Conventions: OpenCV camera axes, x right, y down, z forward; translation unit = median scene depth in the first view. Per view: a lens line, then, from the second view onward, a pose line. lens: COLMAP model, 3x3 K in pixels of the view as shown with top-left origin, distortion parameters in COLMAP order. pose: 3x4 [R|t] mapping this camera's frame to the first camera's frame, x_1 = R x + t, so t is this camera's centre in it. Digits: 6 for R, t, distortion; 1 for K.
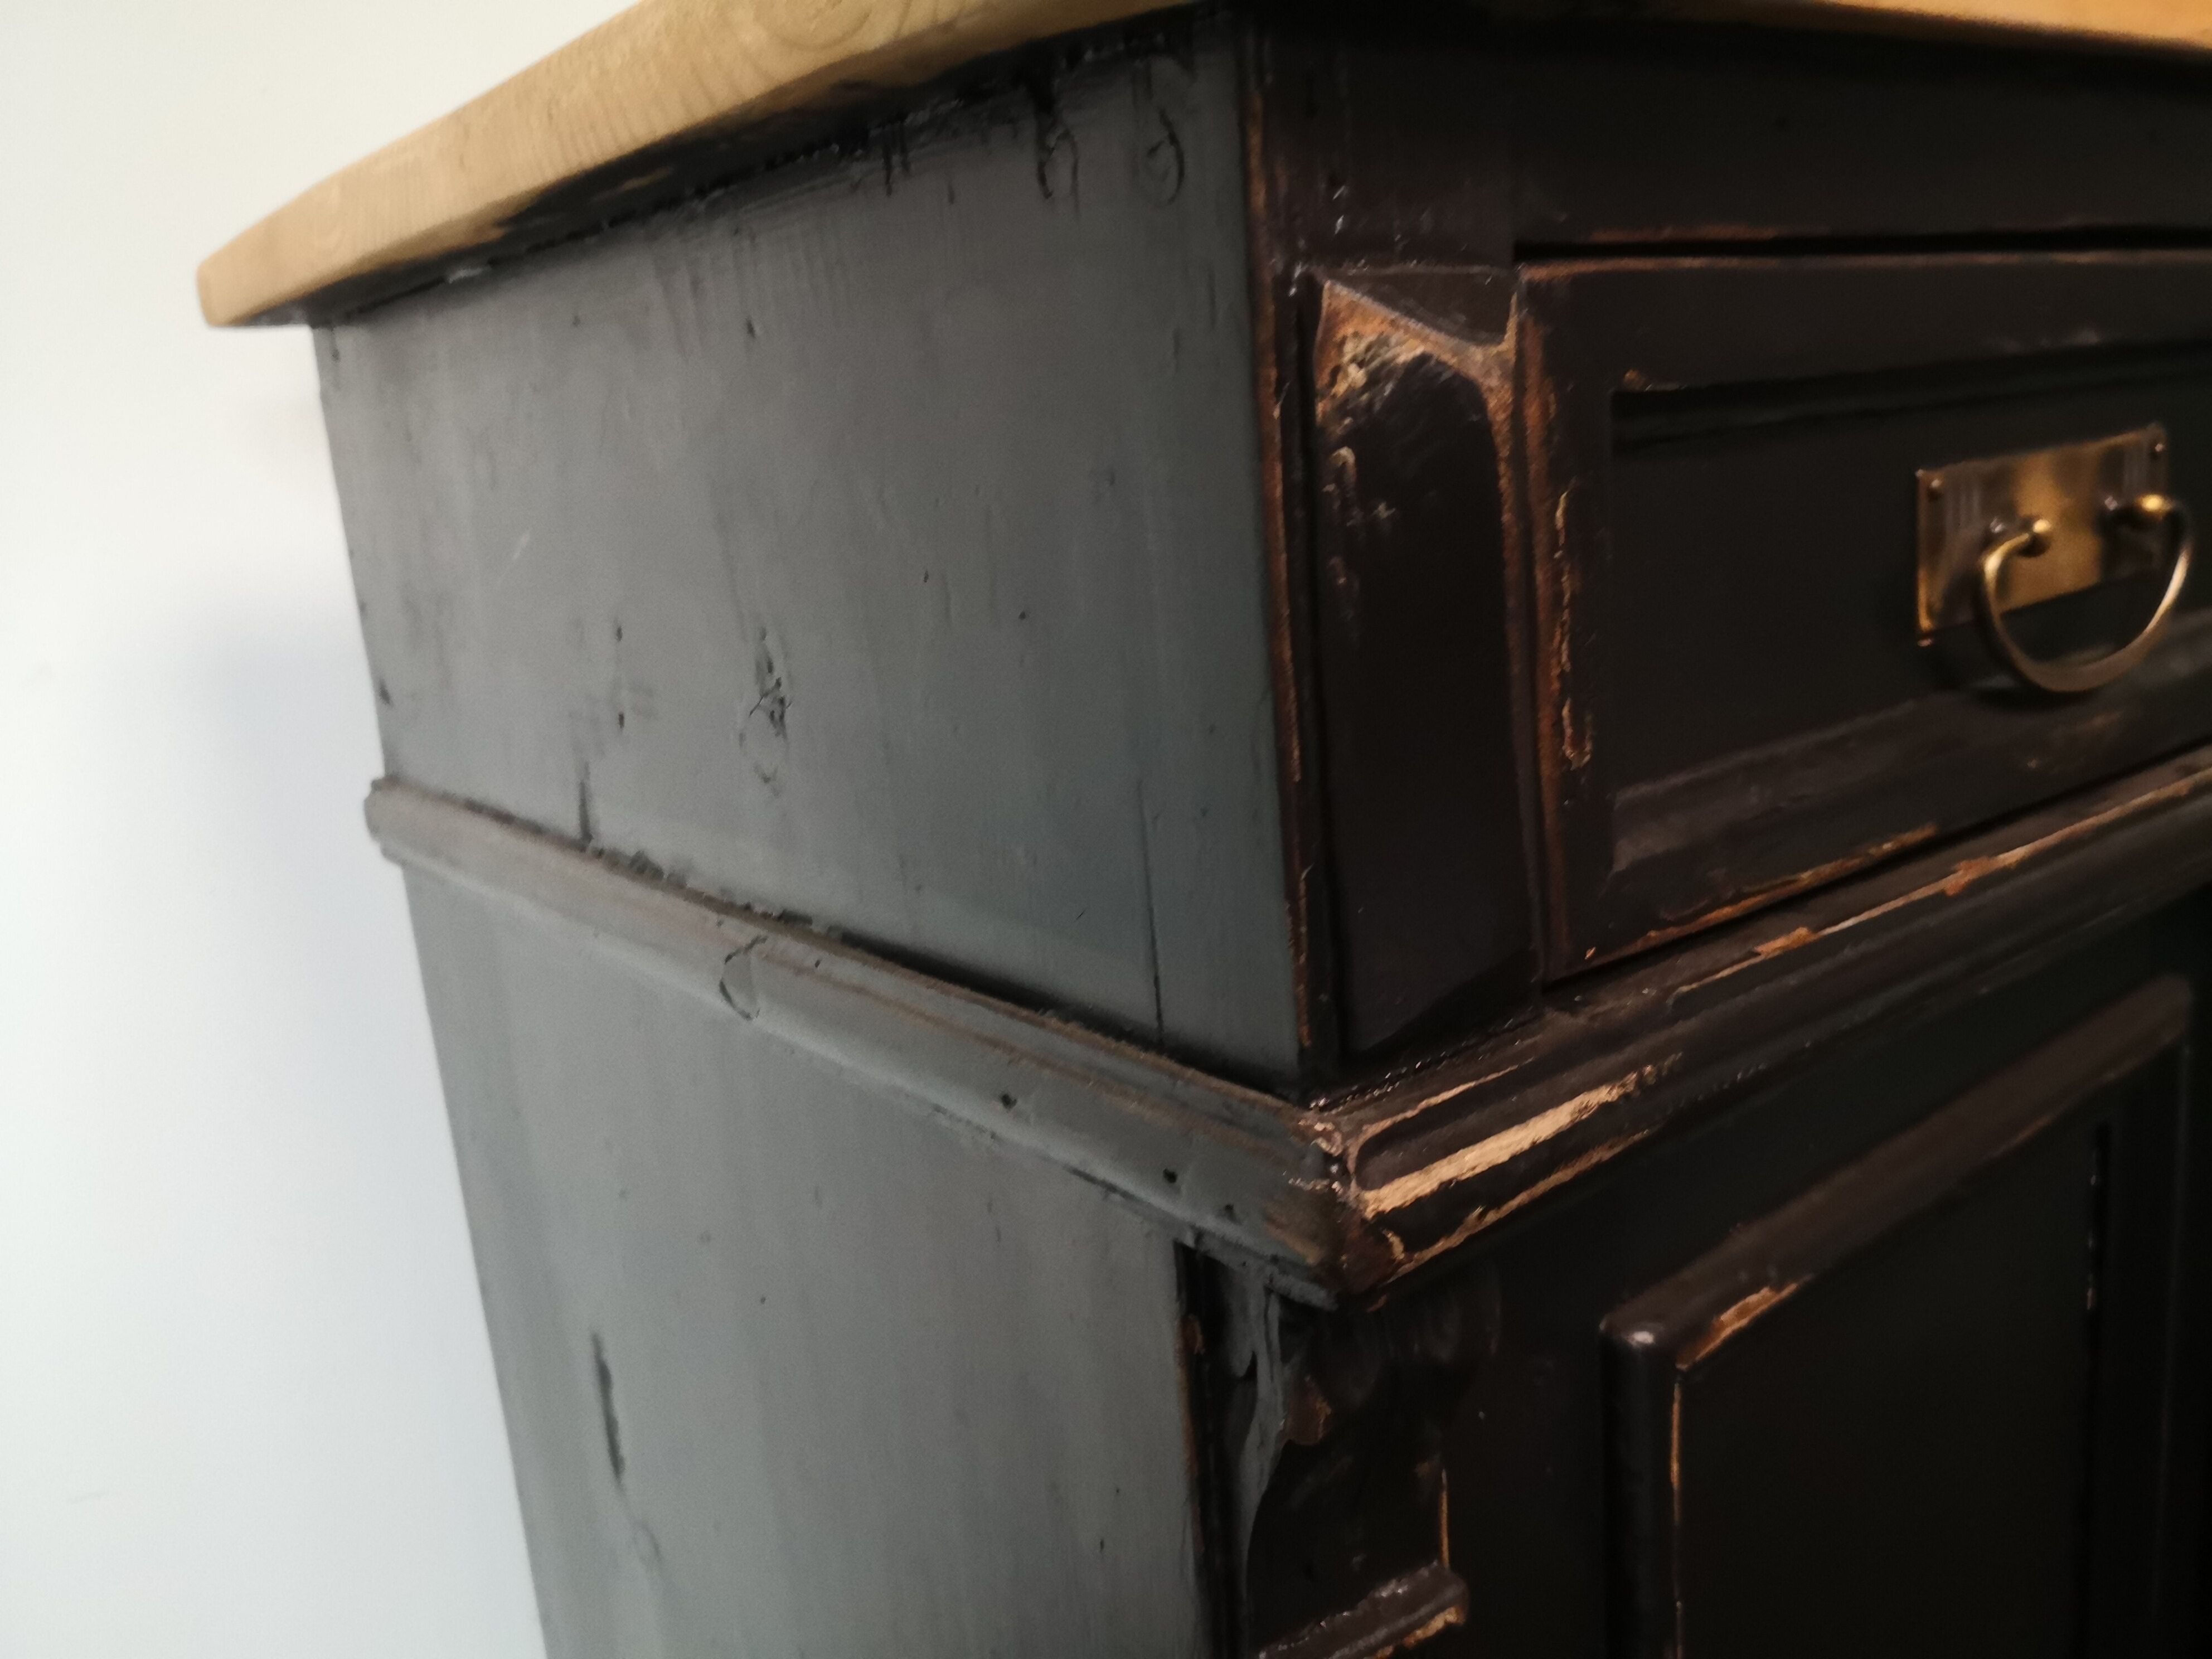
lens RADIAL K [[1834.8, 0, 1098.9], [0, 1834.8, 824.5], [0, 0, 1]] dist [0.010728, -0.052614]
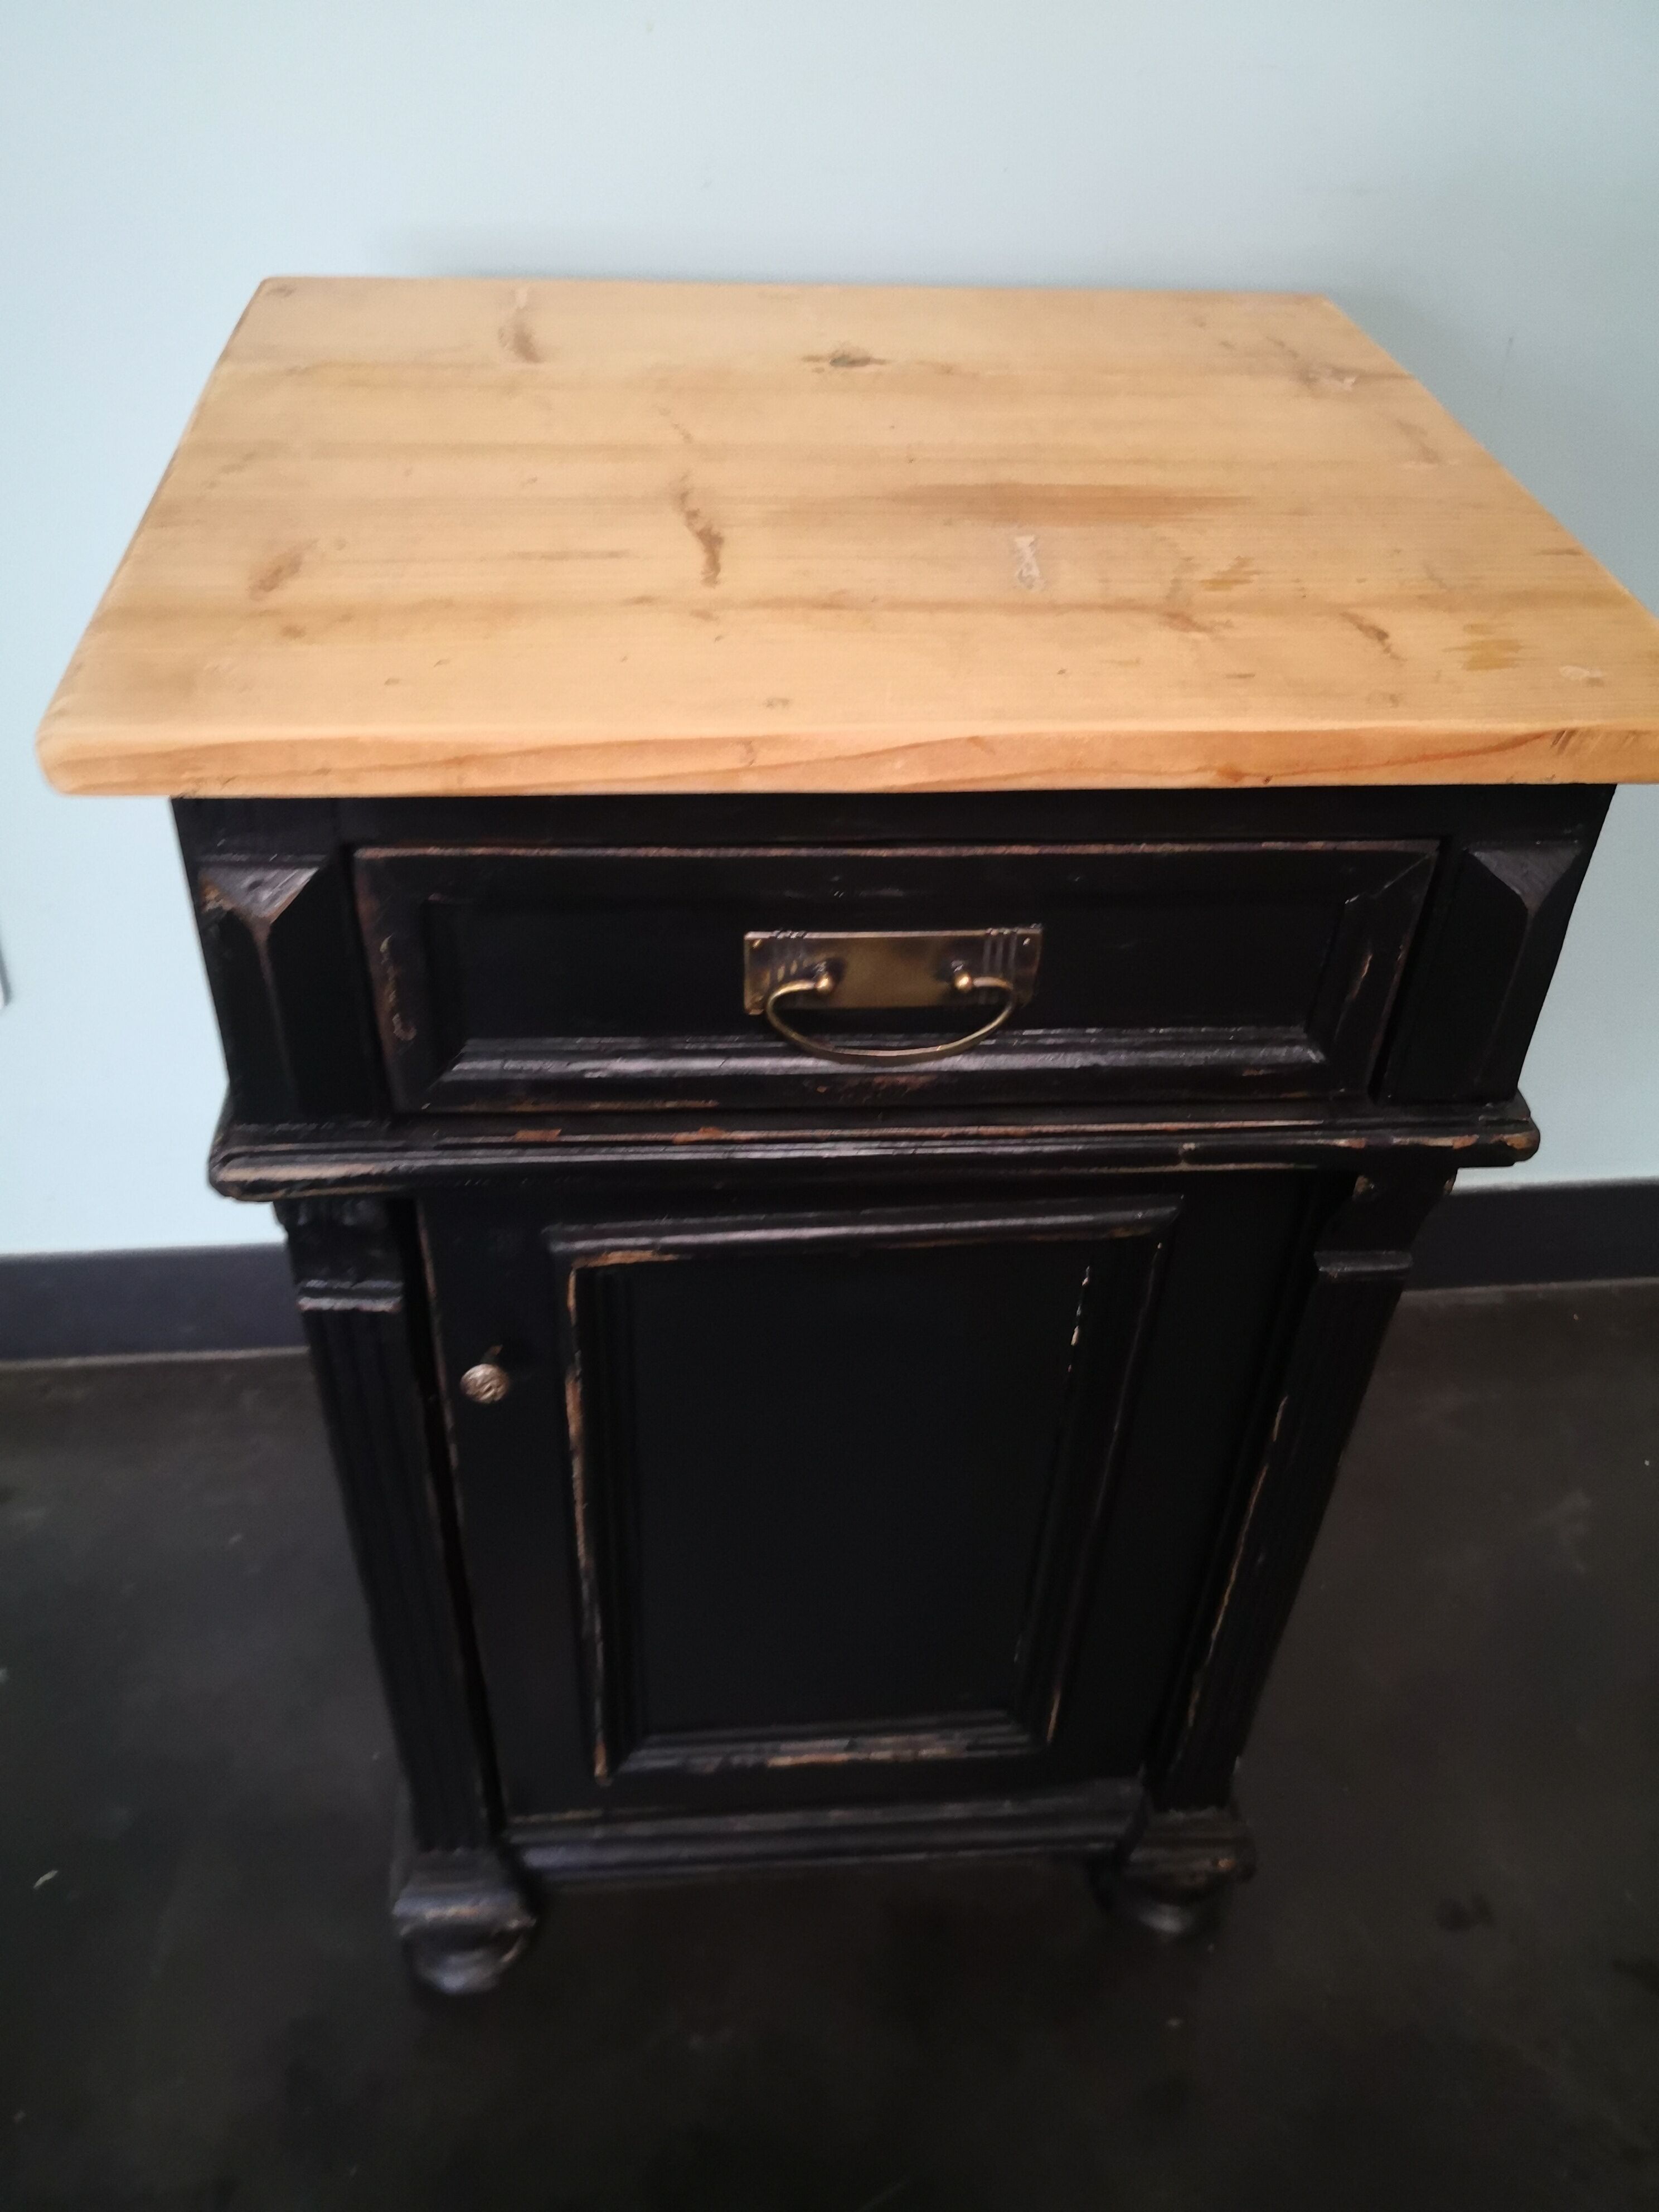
lens RADIAL K [[1834.8, 0, 814.3], [0, 1834.8, 1128.8], [0, 0, 1]] dist [0.010728, -0.052614]
pose [[0.832036, 0.444771, -0.331504, 1.485286], [-0.228302, 0.819206, 0.526098, -1.247026], [0.505564, -0.362049, 0.783151, -0.534666]]
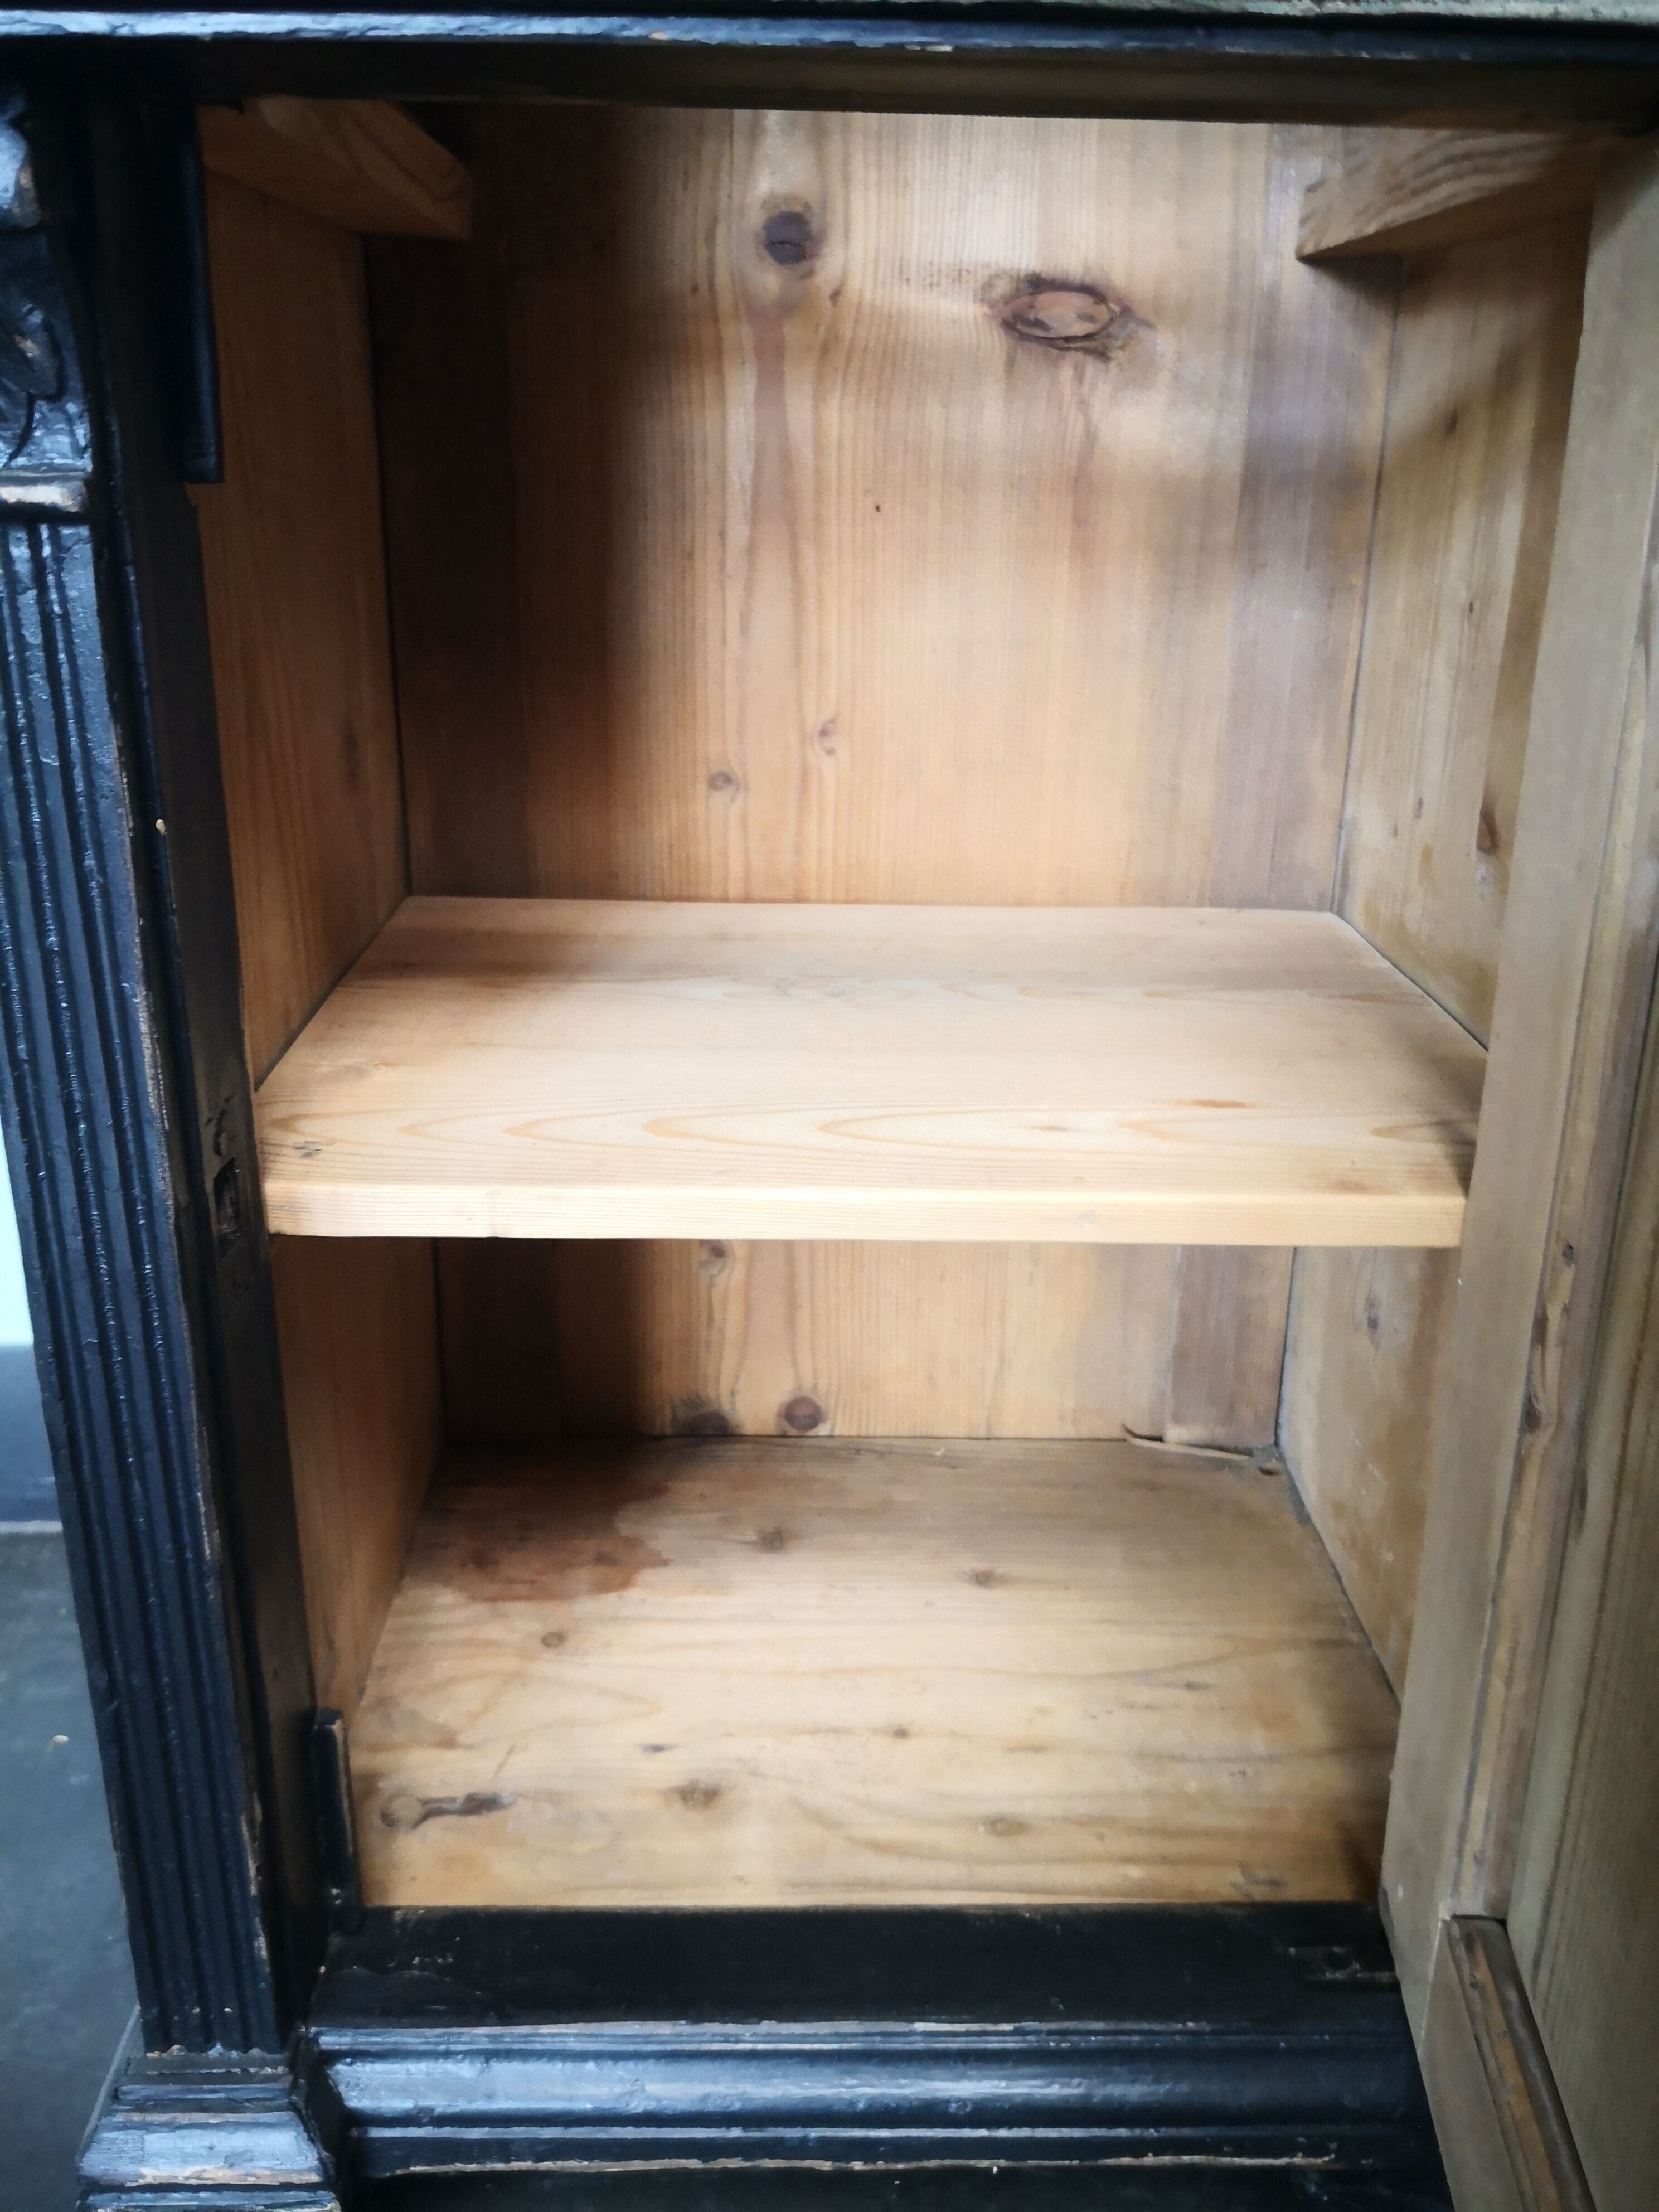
lens RADIAL K [[1834.8, 0, 823.2], [0, 1834.8, 1110.0], [0, 0, 1]] dist [0.010728, -0.052614]
pose [[0.800393, 0.304997, -0.516088, 1.536790], [-0.214064, 0.949555, 0.229178, 0.486450], [0.559953, -0.072957, 0.825306, 0.275691]]
